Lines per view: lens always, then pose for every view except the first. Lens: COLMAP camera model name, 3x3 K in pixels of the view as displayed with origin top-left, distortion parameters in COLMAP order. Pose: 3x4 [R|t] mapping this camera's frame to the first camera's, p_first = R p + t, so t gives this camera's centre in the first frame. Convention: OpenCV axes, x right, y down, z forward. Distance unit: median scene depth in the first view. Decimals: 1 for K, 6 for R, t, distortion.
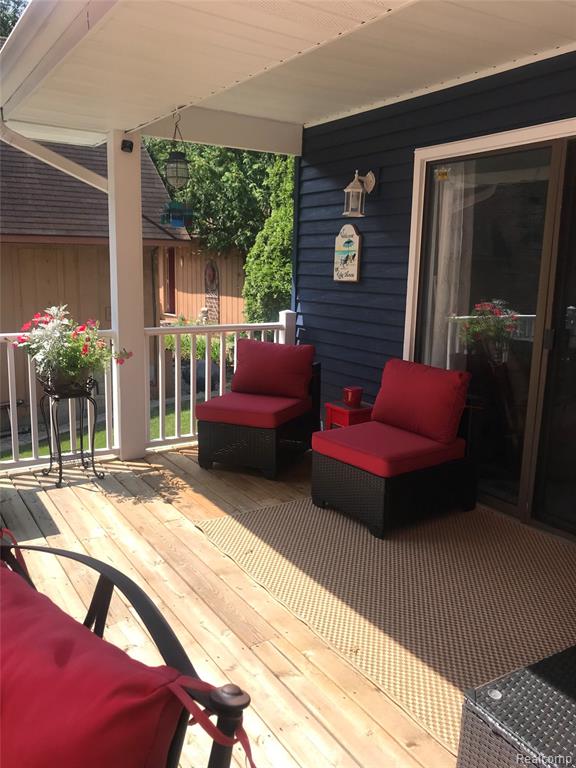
lens RADIAL K [[634.1, 0, 288.0], [0, 634.1, 384.0], [0, 0, 1]] dist [0.077129, -0.180014]
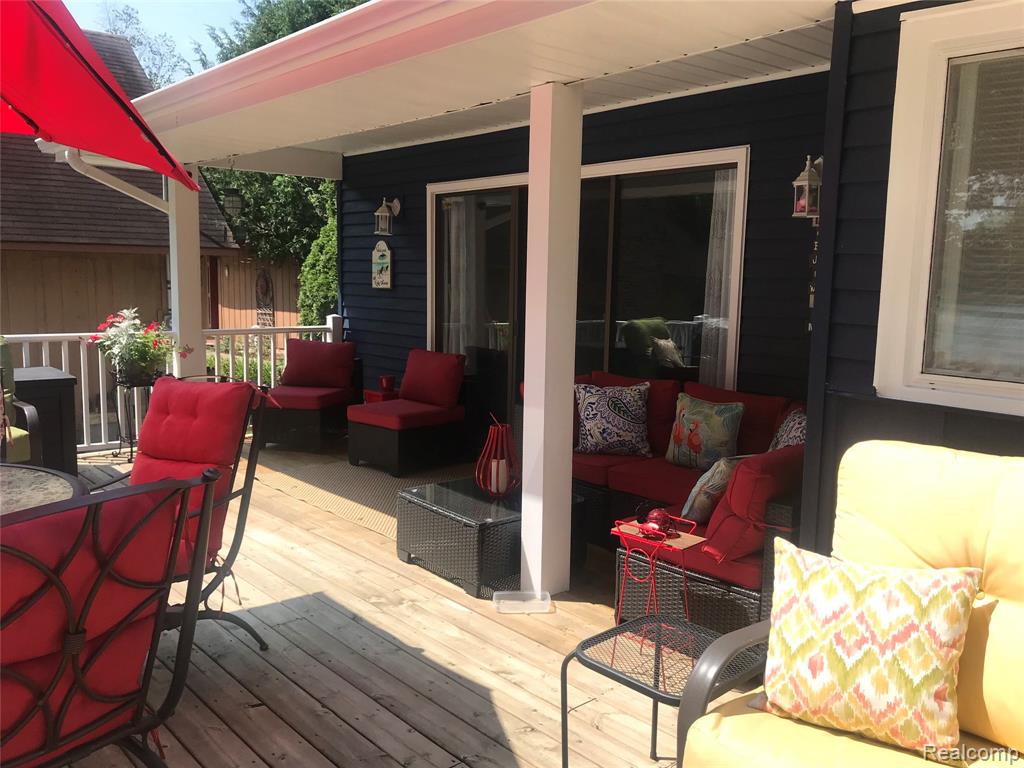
lens RADIAL K [[845.4, 0, 512.0], [0, 845.4, 384.0], [0, 0, 1]] dist [0.077129, -0.180014]
pose [[0.986737, -0.023107, 0.160673, 0.065125], [0.032202, 0.998009, -0.054233, 0.095860], [-0.159100, 0.058688, 0.985517, -0.509021]]
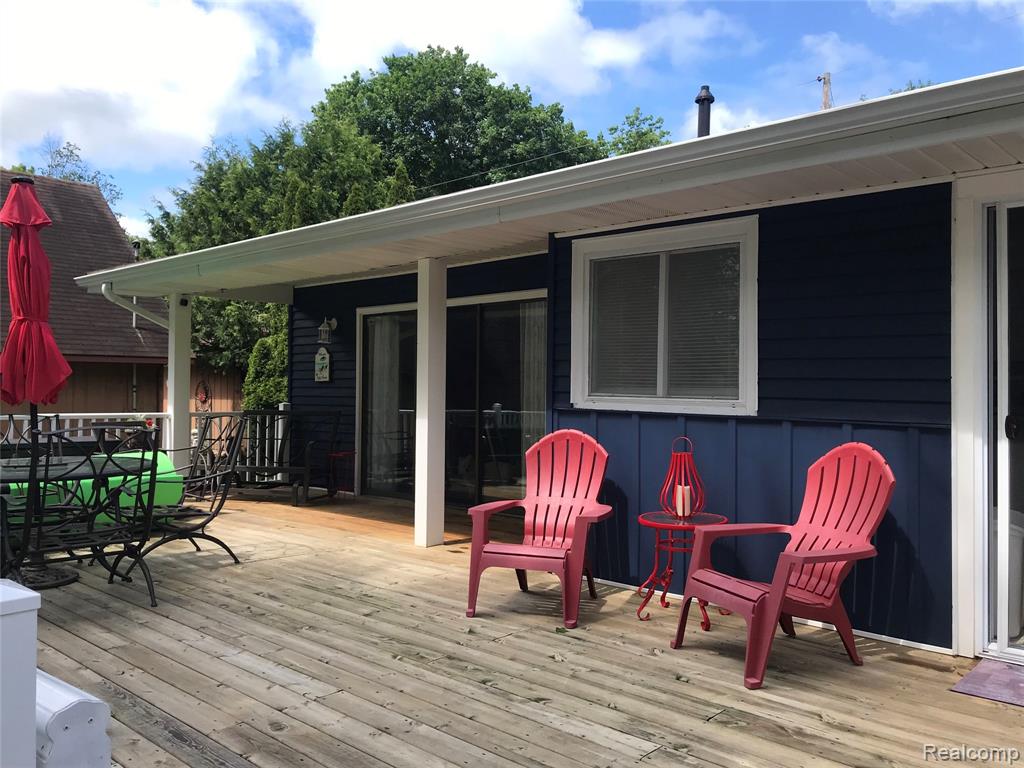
lens RADIAL K [[845.4, 0, 512.0], [0, 845.4, 384.0], [0, 0, 1]] dist [0.077129, -0.180014]
pose [[0.968377, -0.009306, 0.249318, 0.018558], [0.057353, 0.980846, -0.186153, 0.243974], [-0.242810, 0.194565, 0.950362, -1.037521]]
